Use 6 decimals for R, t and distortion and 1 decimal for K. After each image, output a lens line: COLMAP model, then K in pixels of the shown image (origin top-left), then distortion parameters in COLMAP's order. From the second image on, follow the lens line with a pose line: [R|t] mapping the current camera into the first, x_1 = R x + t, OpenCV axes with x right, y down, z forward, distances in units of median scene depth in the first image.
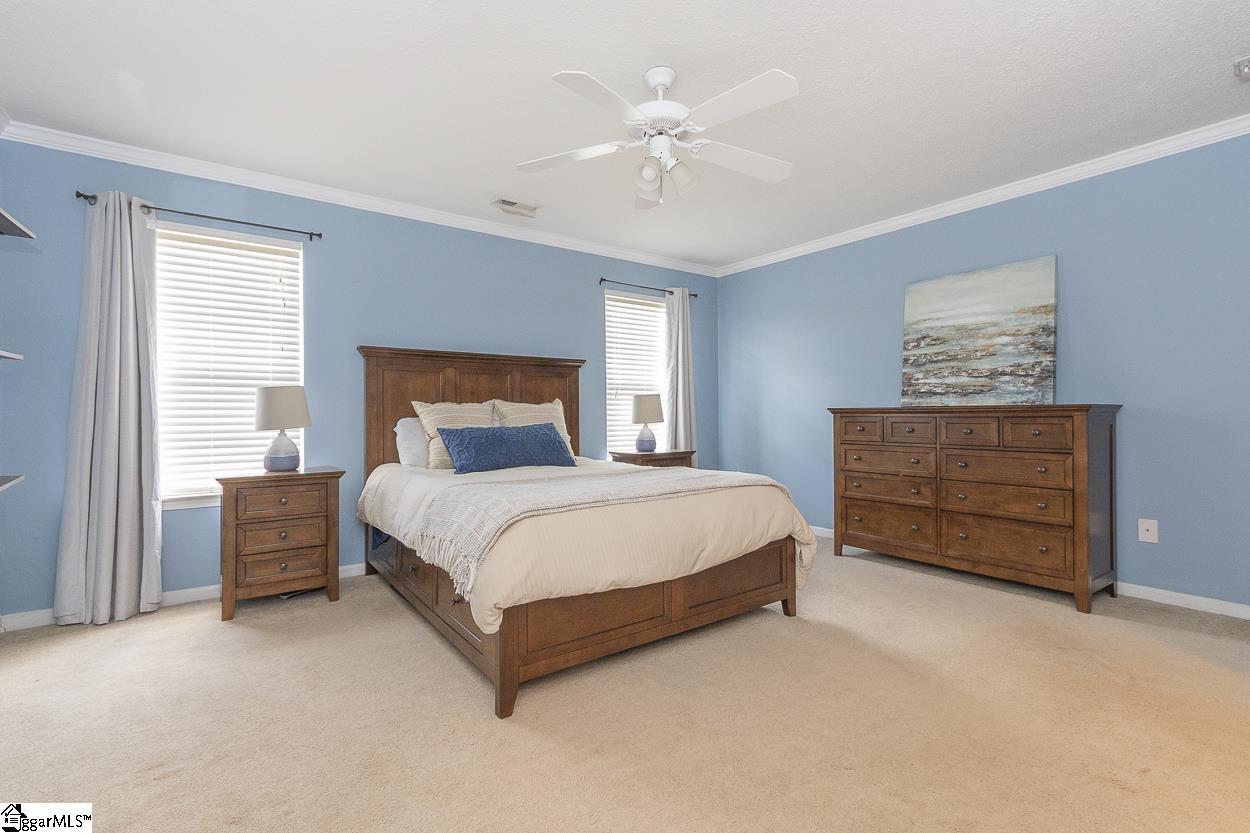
lens RADIAL K [[568.7, 0, 620.9], [0, 568.7, 425.4], [0, 0, 1]] dist [0.001498, -0.001179]
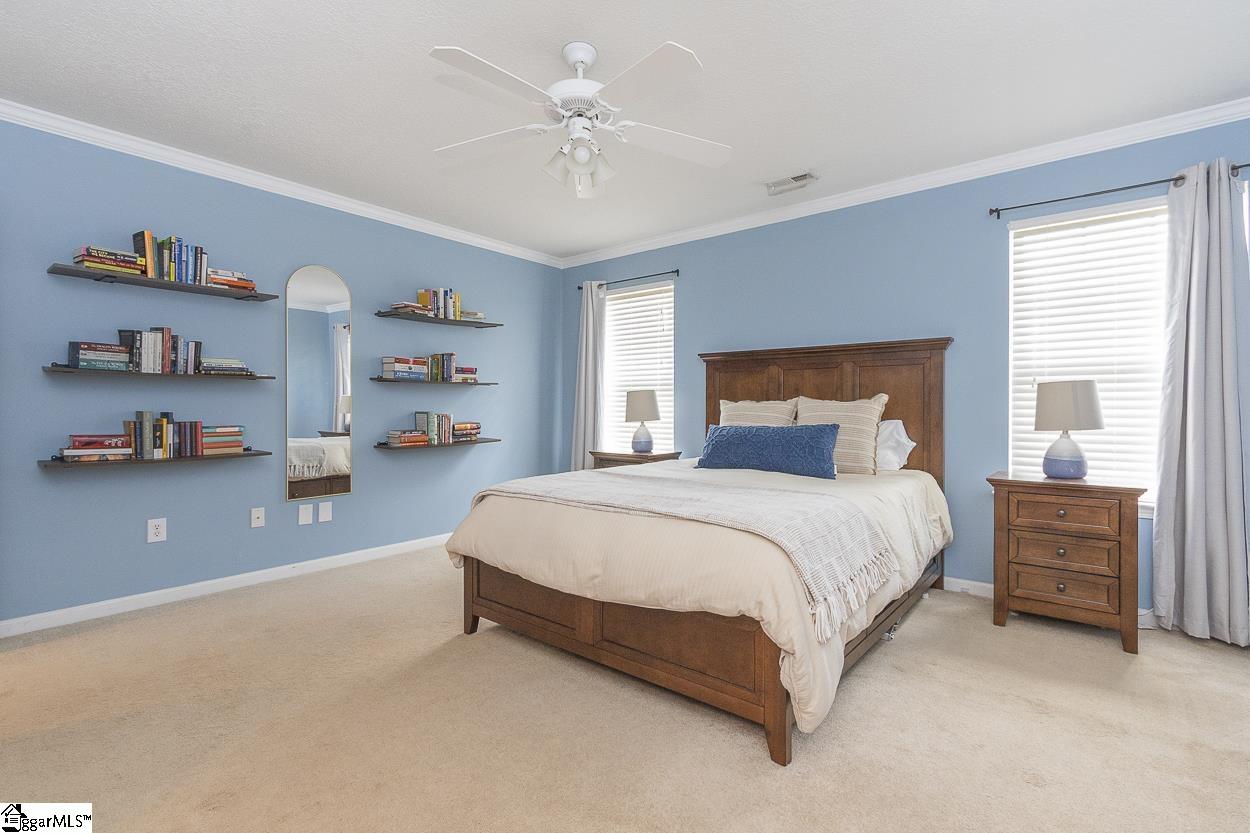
lens RADIAL K [[568.7, 0, 611.7], [0, 568.7, 397.3], [0, 0, 1]] dist [0.001498, -0.001179]
pose [[0.245901, -0.020580, -0.969076, 0.528642], [-0.028572, 0.999186, -0.028470, -0.008449], [0.968874, 0.034689, 0.245113, 0.440353]]
